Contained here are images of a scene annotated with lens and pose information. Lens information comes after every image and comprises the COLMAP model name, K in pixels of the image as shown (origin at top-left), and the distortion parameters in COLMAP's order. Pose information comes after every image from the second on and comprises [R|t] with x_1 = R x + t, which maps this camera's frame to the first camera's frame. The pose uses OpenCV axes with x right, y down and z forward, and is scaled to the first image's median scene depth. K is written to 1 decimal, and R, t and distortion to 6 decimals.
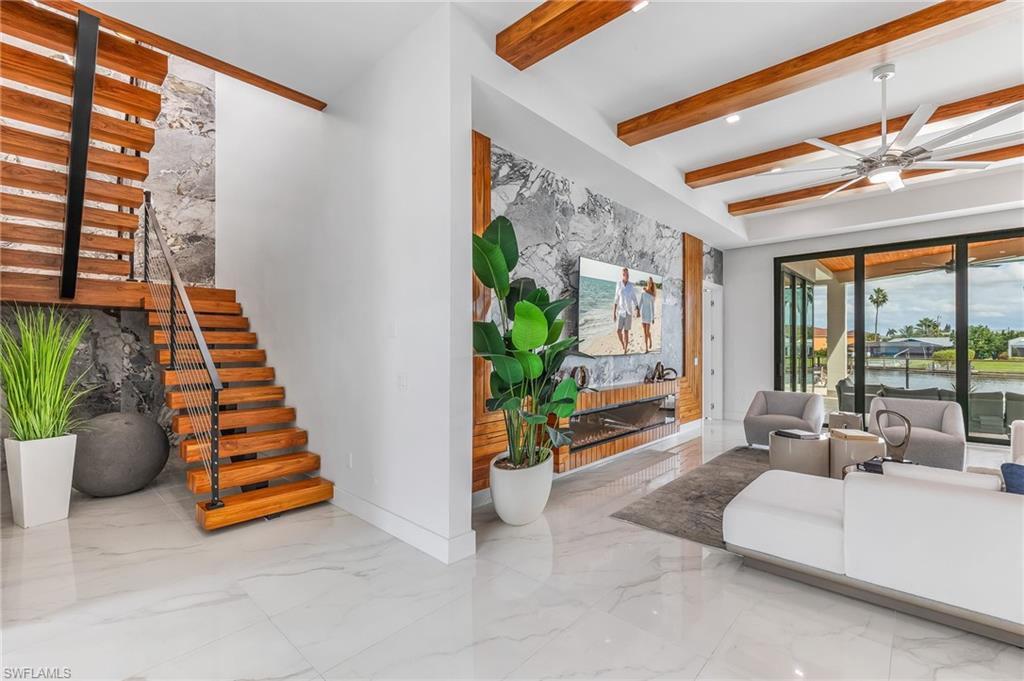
lens RADIAL K [[430.0, 0, 514.7], [0, 430.0, 348.4], [0, 0, 1]] dist [-0.001914, -0.000859]
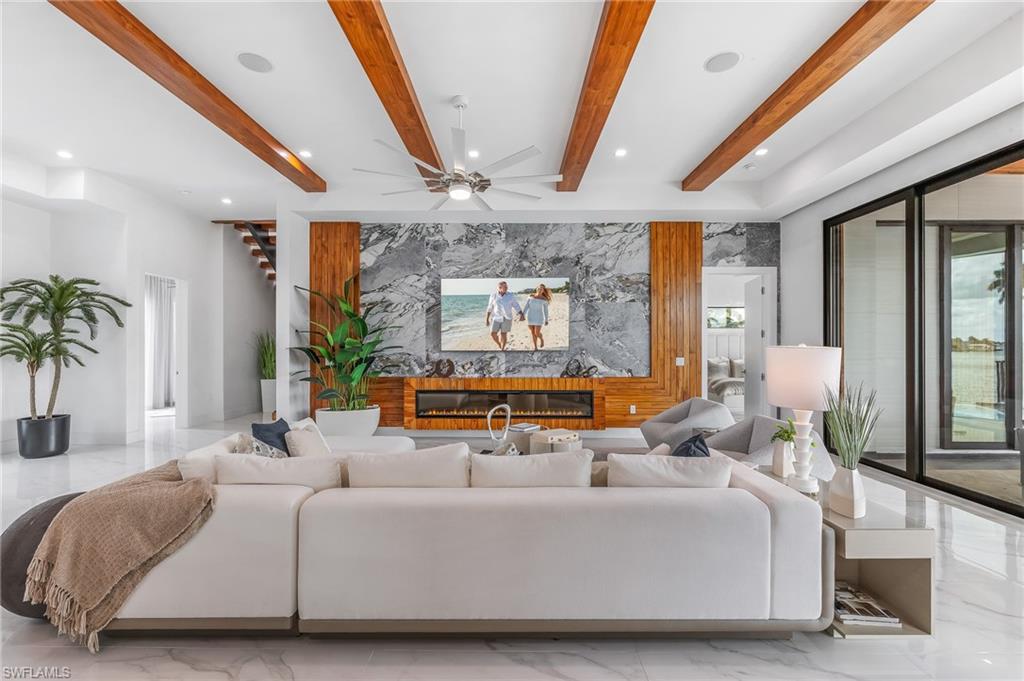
lens RADIAL K [[430.0, 0, 509.7], [0, 430.0, 343.1], [0, 0, 1]] dist [-0.001914, -0.000859]
pose [[0.670510, 0.003982, -0.741889, 1.150541], [-0.007330, 0.999972, -0.001257, -0.008549], [0.741864, 0.006281, 0.670521, 0.217584]]
